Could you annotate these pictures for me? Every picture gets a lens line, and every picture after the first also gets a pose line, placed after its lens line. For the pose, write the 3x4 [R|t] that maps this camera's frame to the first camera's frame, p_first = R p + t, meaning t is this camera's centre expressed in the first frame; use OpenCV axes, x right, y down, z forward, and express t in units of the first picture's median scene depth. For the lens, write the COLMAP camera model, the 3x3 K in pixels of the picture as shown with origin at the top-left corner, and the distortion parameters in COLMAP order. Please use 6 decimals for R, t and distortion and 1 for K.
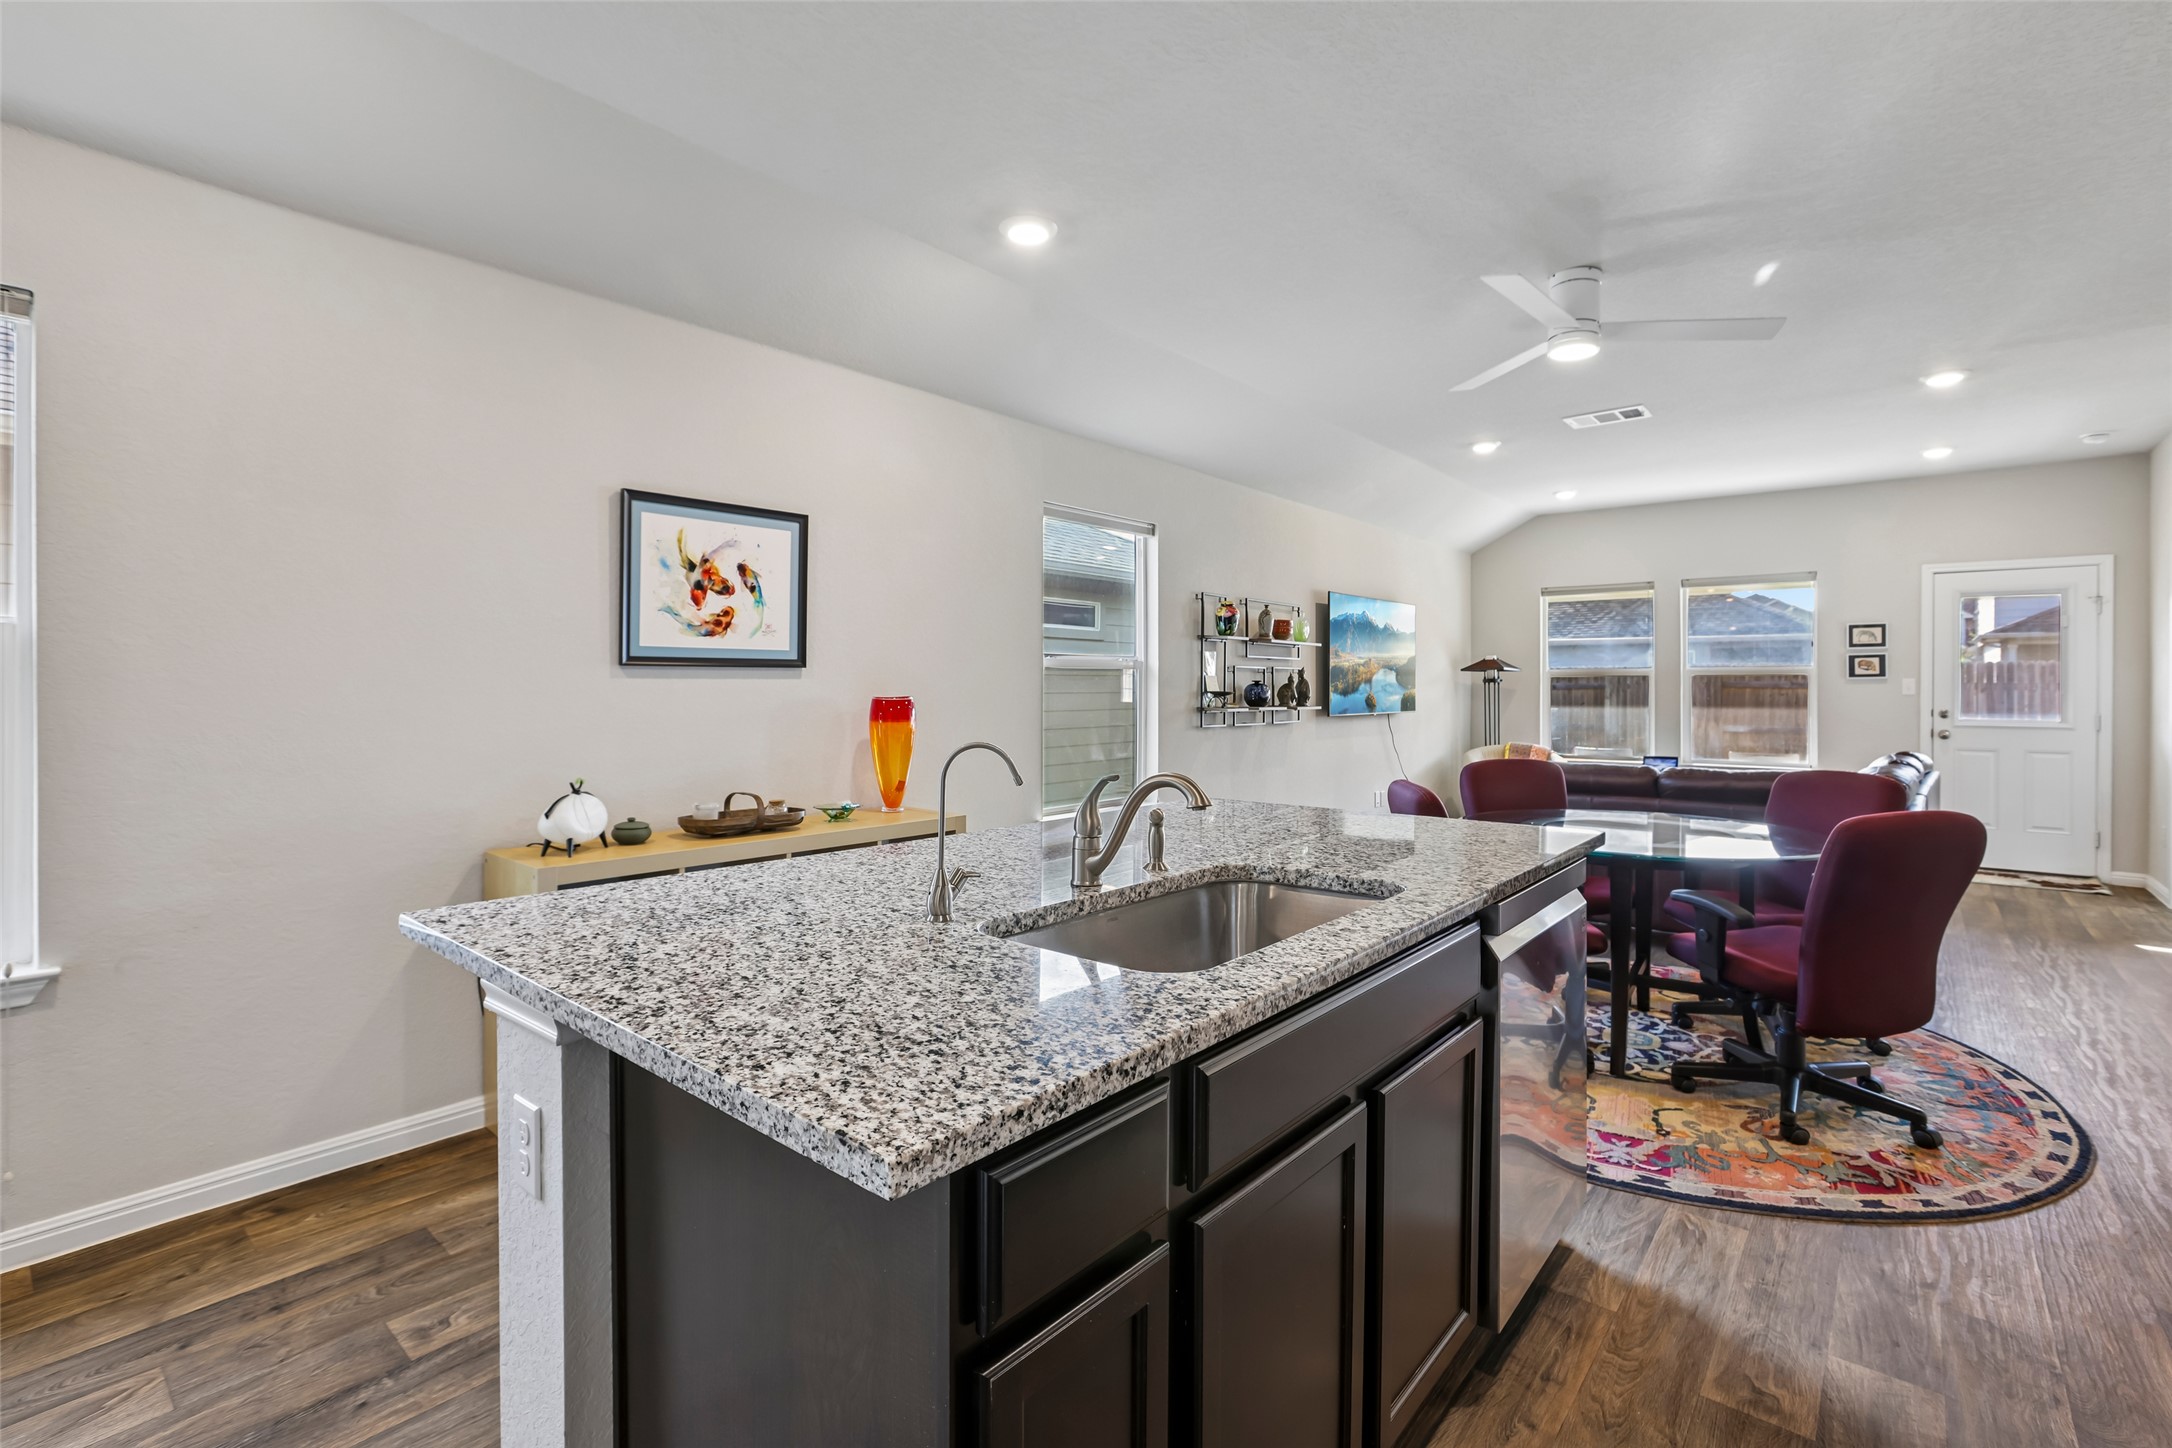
lens RADIAL K [[985.9, 0, 1064.4], [0, 985.9, 716.5], [0, 0, 1]] dist [-0.020056, 0.003047]
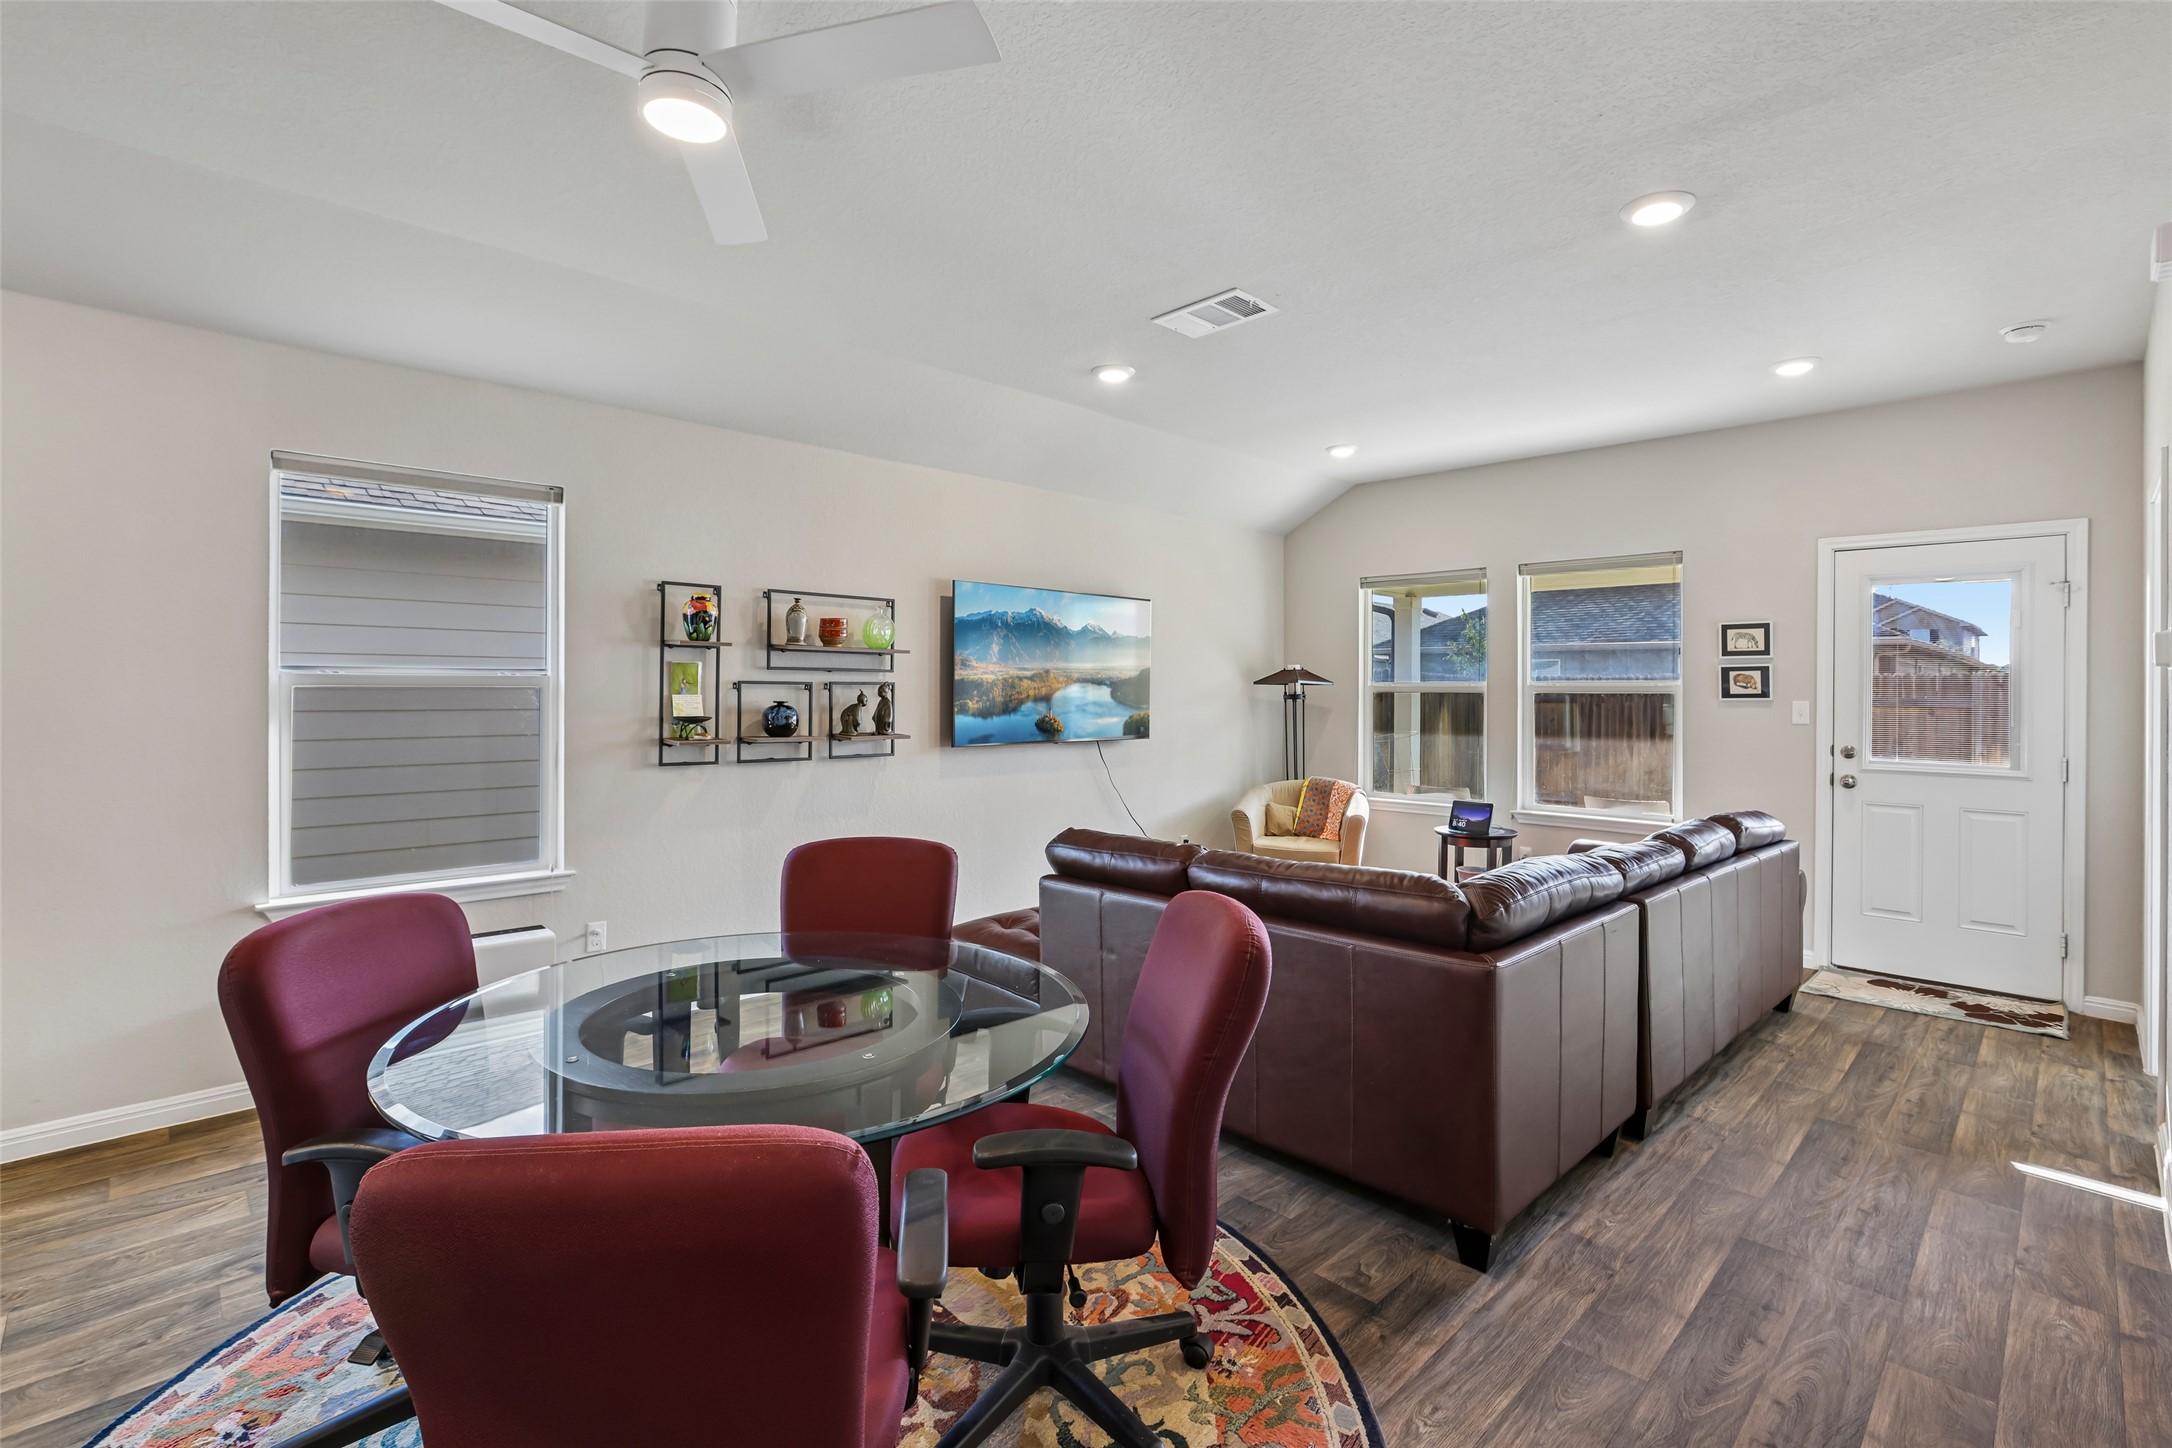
lens RADIAL K [[985.9, 0, 1104.2], [0, 985.9, 712.2], [0, 0, 1]] dist [-0.020056, 0.003047]
pose [[0.995879, 0.007833, -0.090348, 0.426719], [-0.008393, 0.999948, -0.005824, -0.022344], [0.090297, 0.006559, 0.995893, 0.250697]]
